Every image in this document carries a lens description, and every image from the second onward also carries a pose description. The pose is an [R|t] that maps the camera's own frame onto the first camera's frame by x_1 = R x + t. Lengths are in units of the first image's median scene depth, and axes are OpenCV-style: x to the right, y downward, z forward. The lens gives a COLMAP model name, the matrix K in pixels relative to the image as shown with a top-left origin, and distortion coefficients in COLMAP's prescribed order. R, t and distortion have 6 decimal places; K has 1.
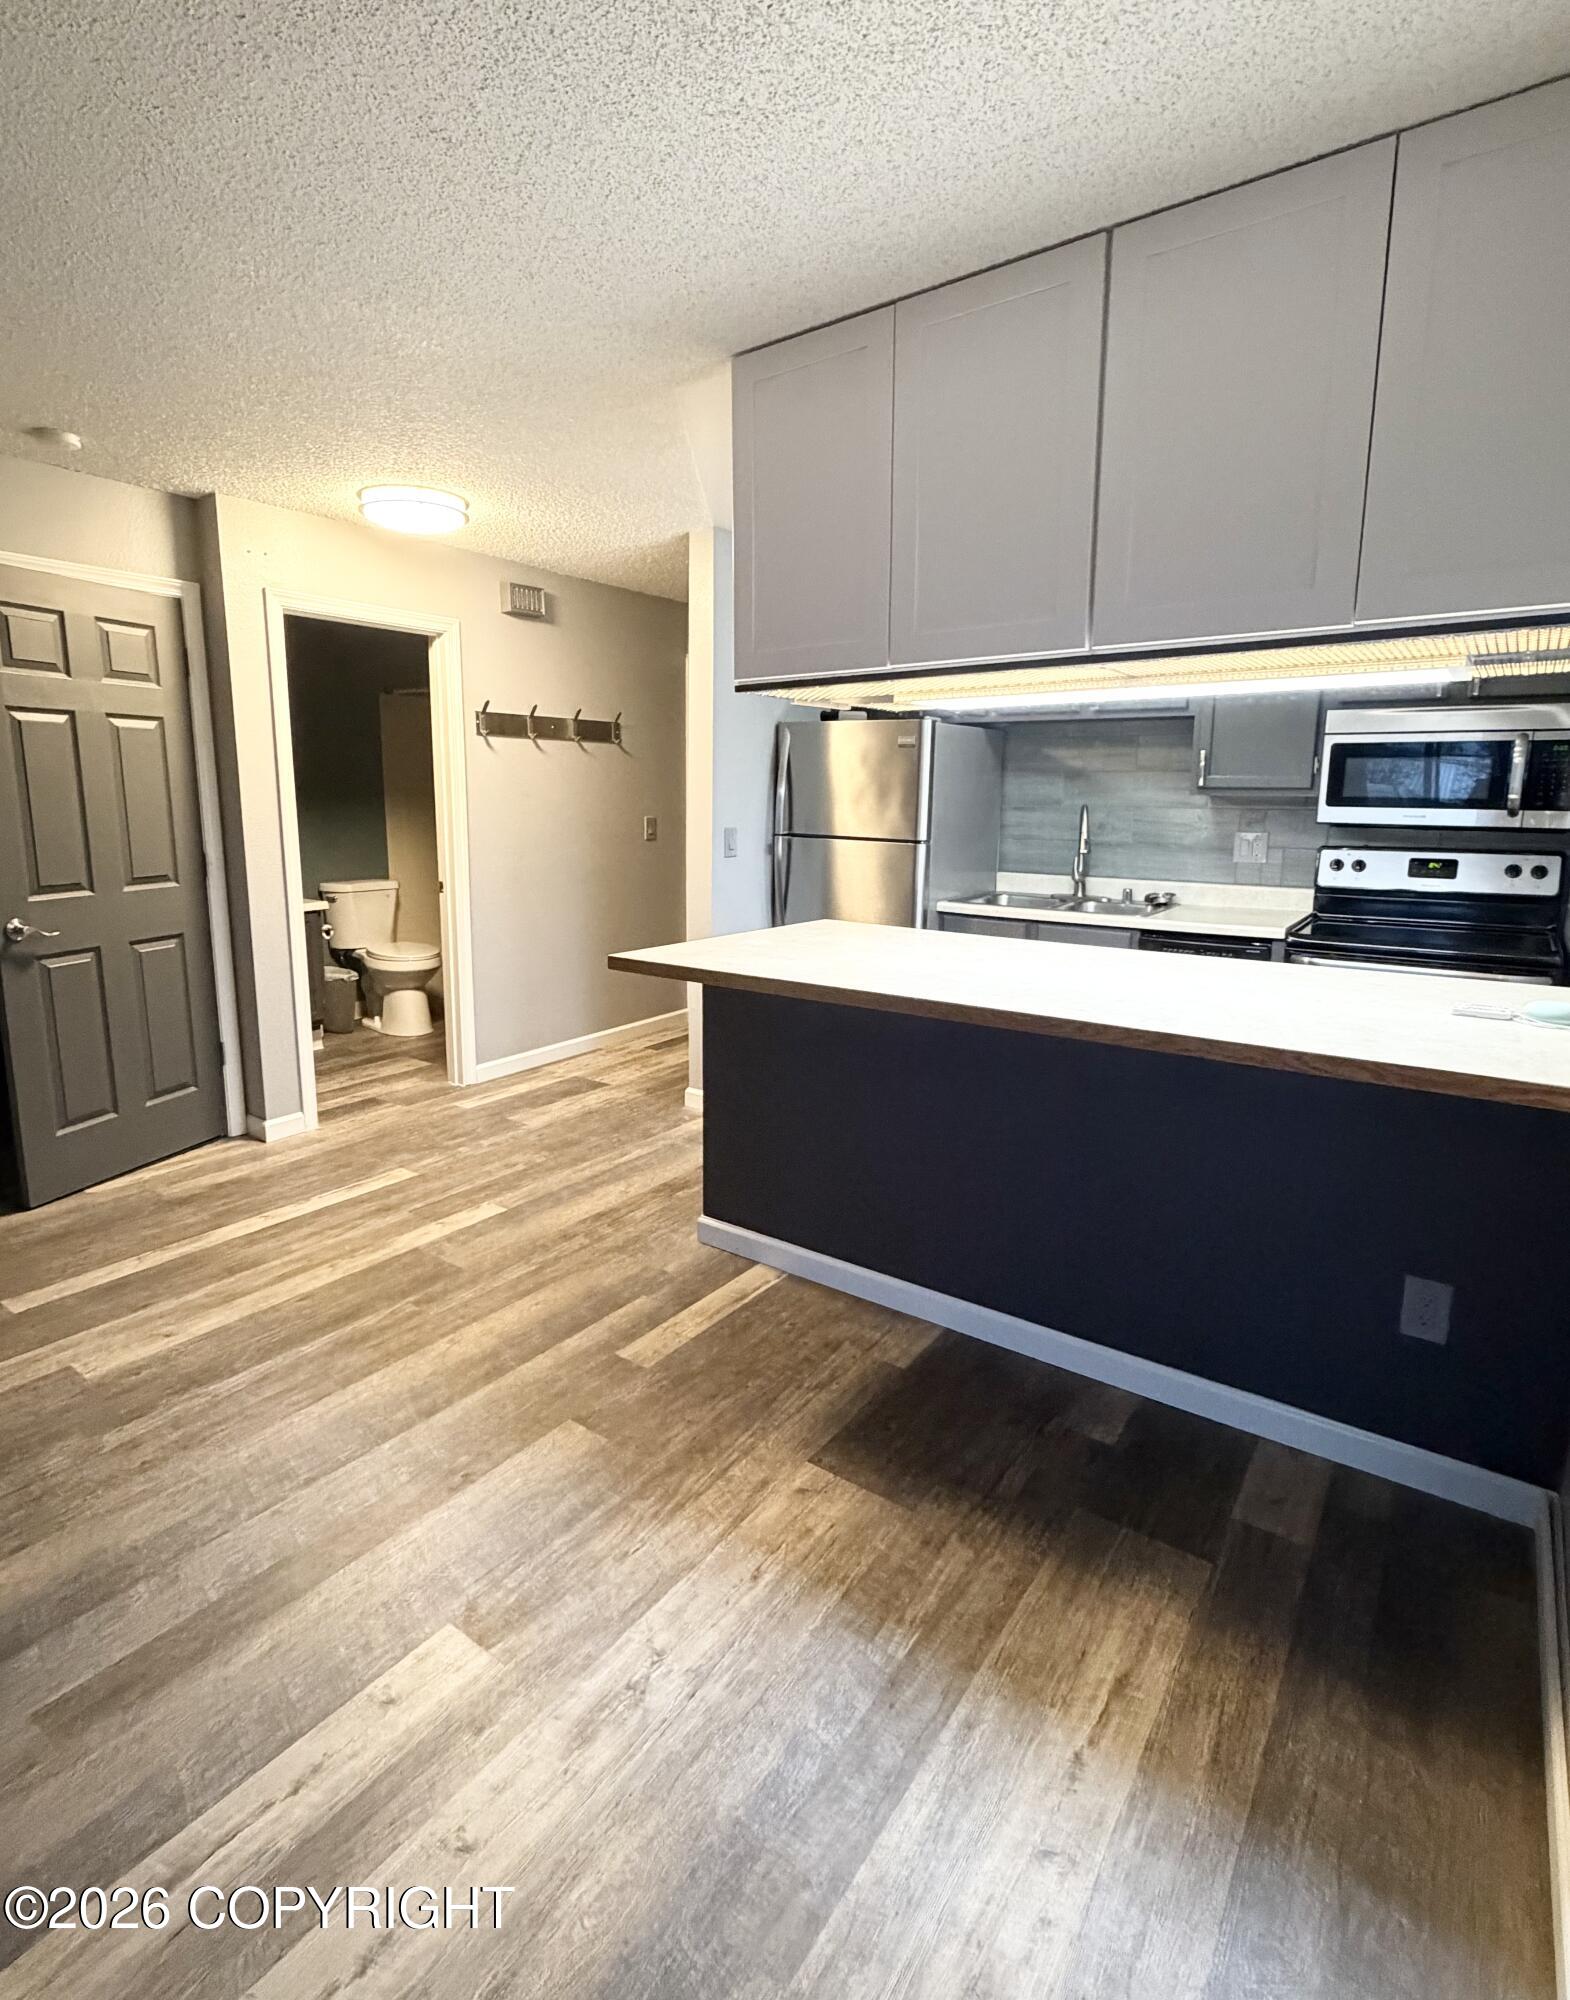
lens RADIAL K [[988.2, 0, 793.0], [0, 988.2, 958.7], [0, 0, 1]] dist [0.002625, -0.002696]
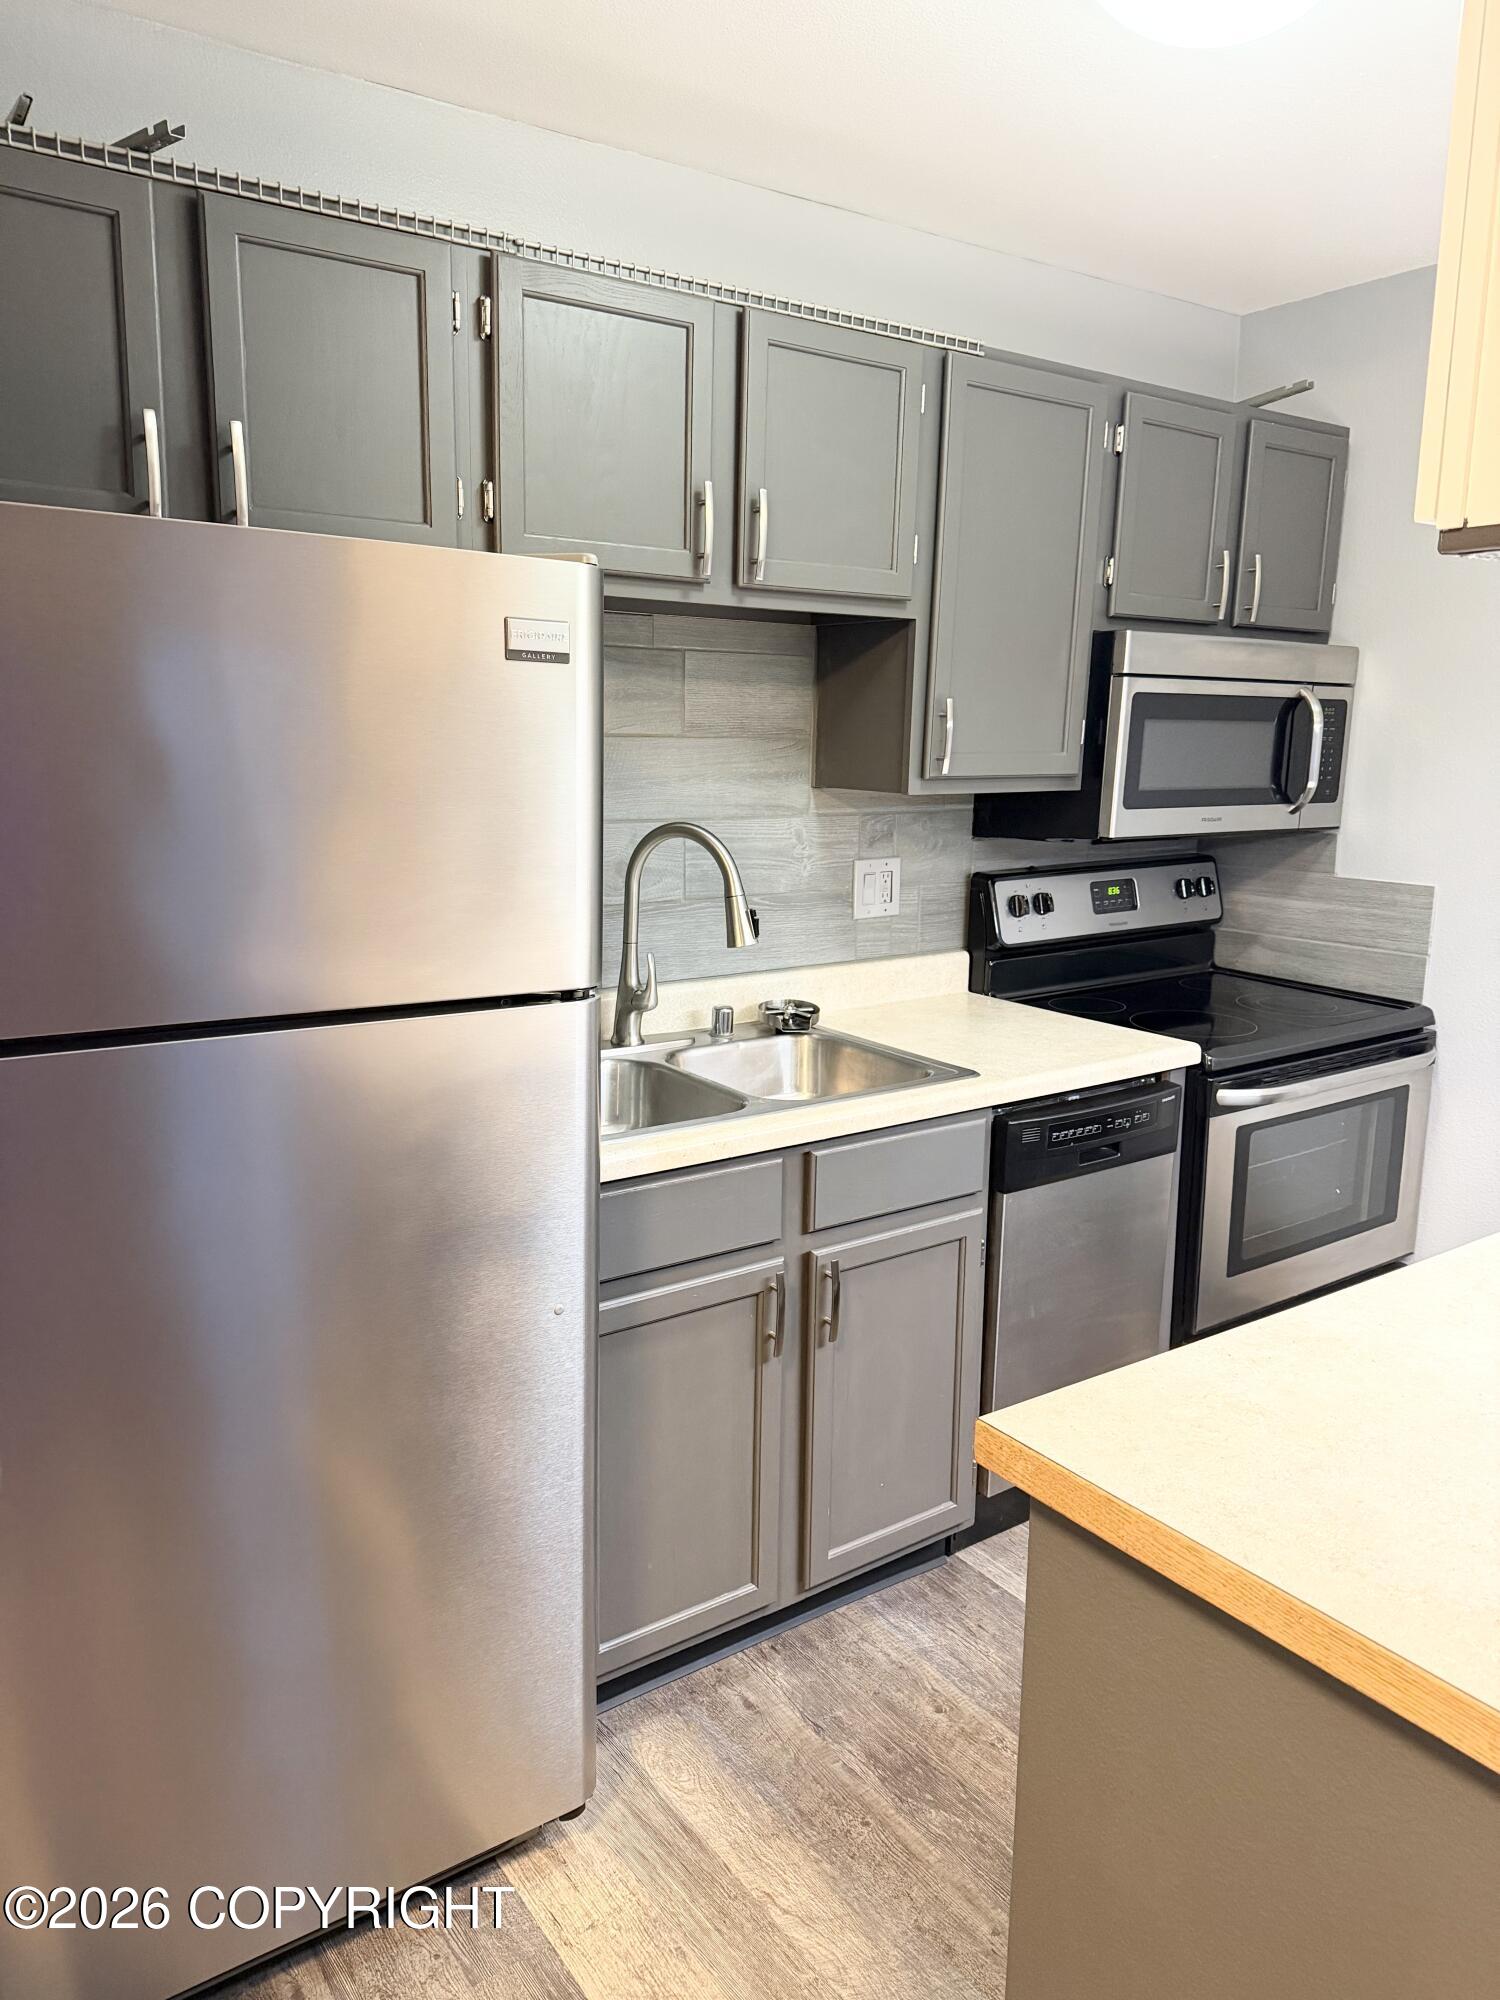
lens RADIAL K [[1392.1, 0, 740.2], [0, 1392.1, 1014.3], [0, 0, 1]] dist [0.030161, -0.031695]
pose [[0.355121, -0.191909, 0.914910, -0.468715], [0.151363, 0.977591, 0.146306, -0.329633], [-0.922485, 0.086527, 0.376211, 1.602095]]
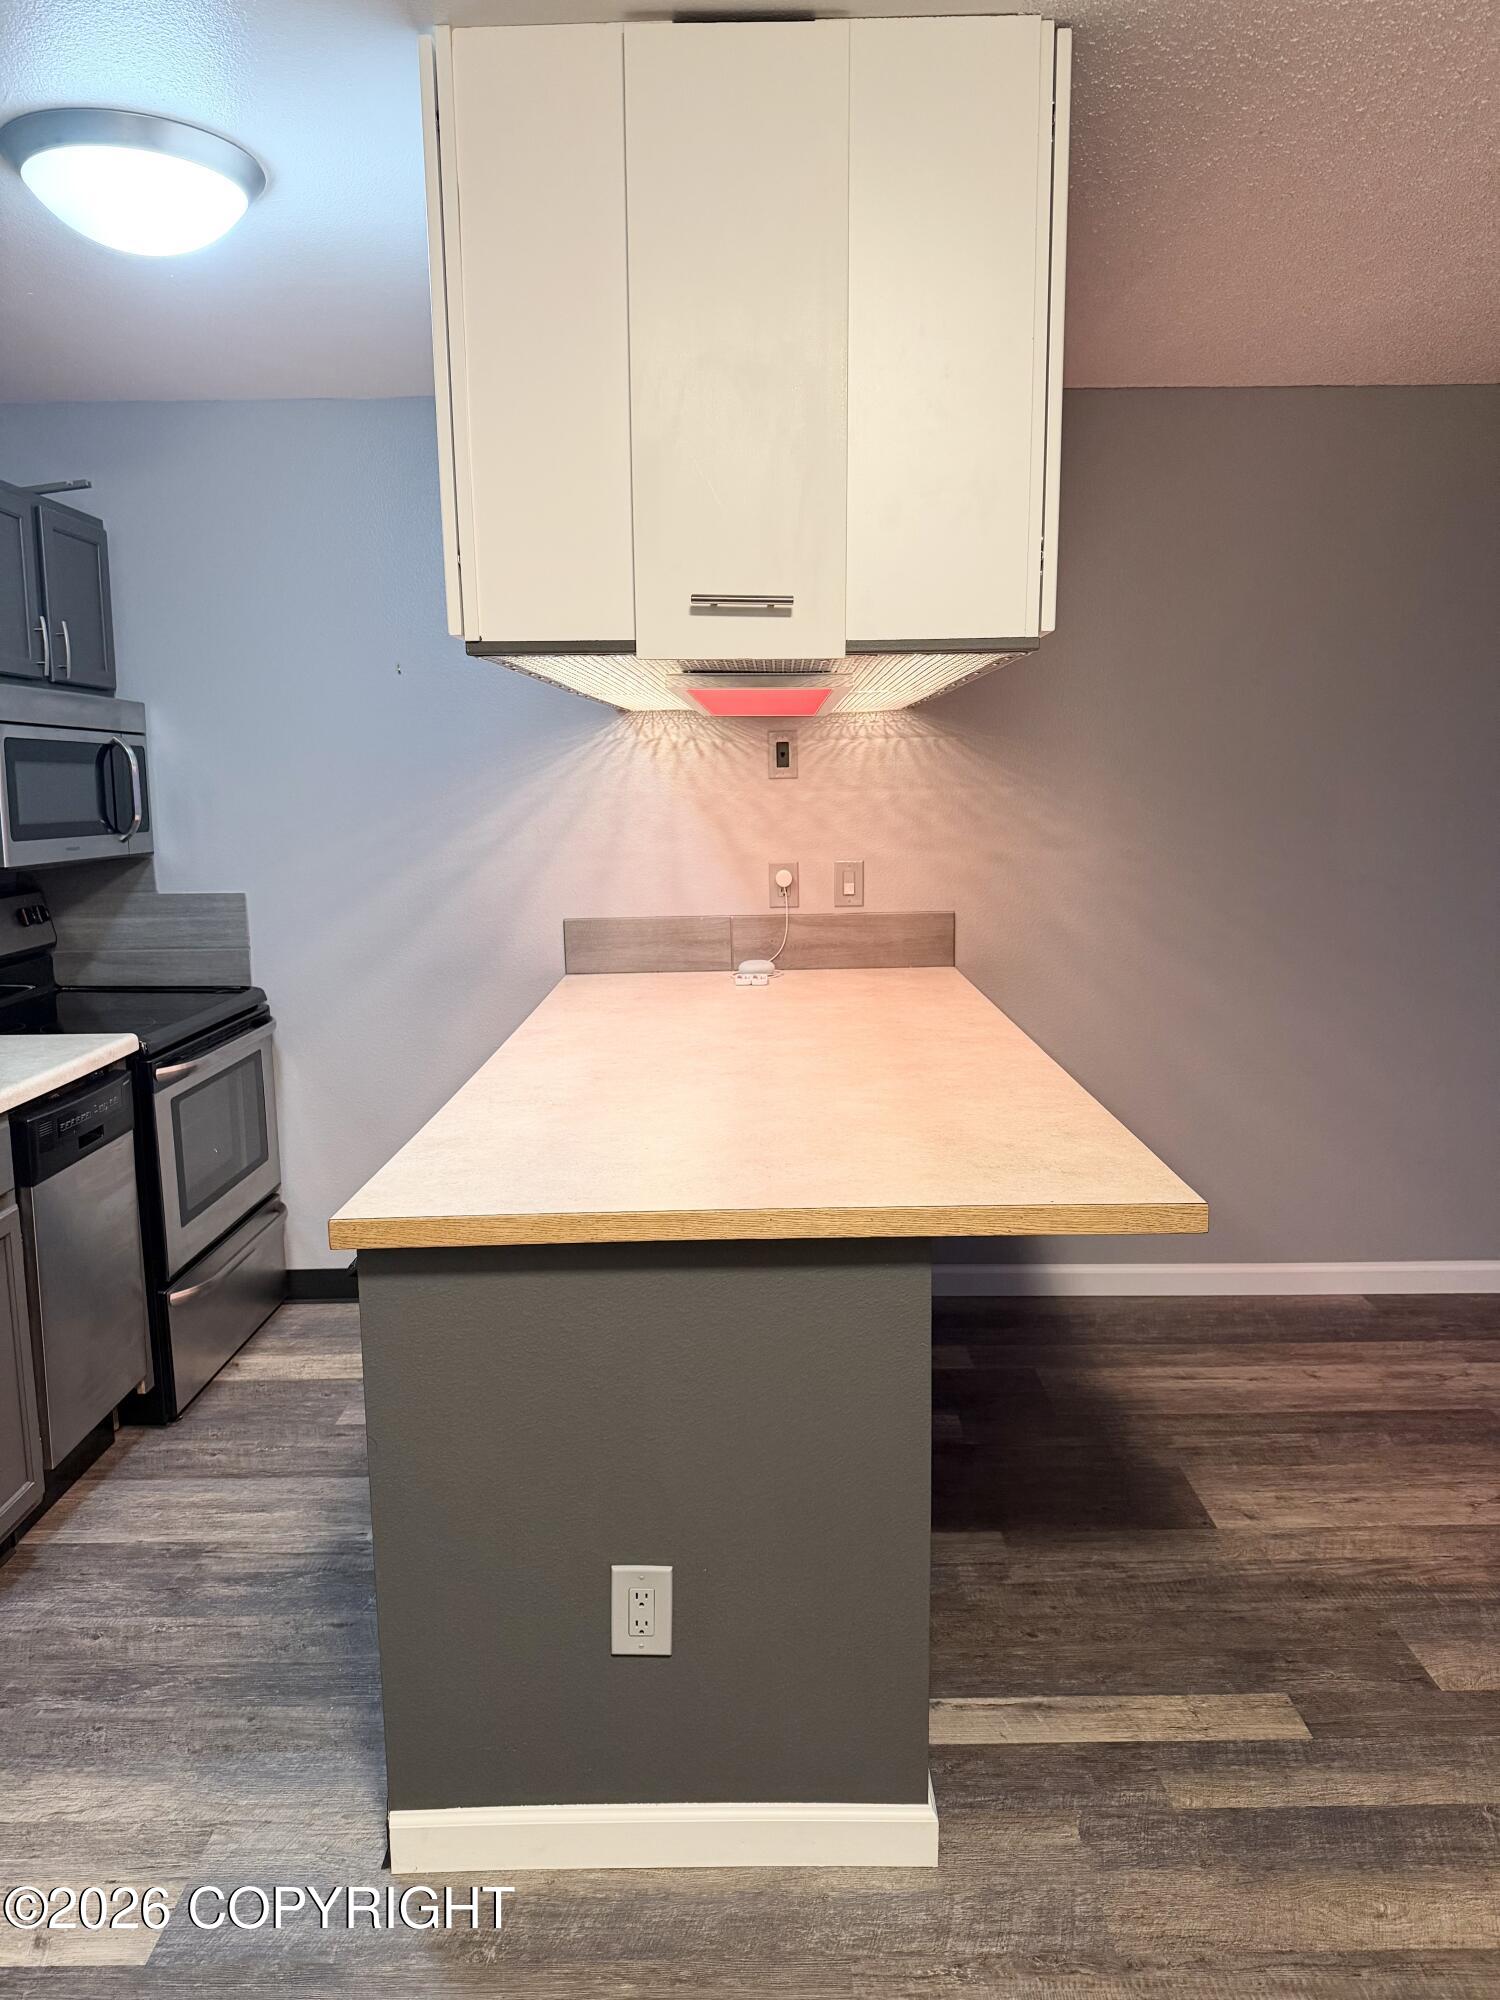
lens RADIAL K [[1392.1, 0, 750.1], [0, 1392.1, 1008.1], [0, 0, 1]] dist [0.030161, -0.031695]
pose [[-0.568160, -0.132116, 0.812243, -0.754466], [0.143677, 0.955942, 0.255991, -0.369071], [-0.810278, 0.262144, -0.524146, 1.945043]]
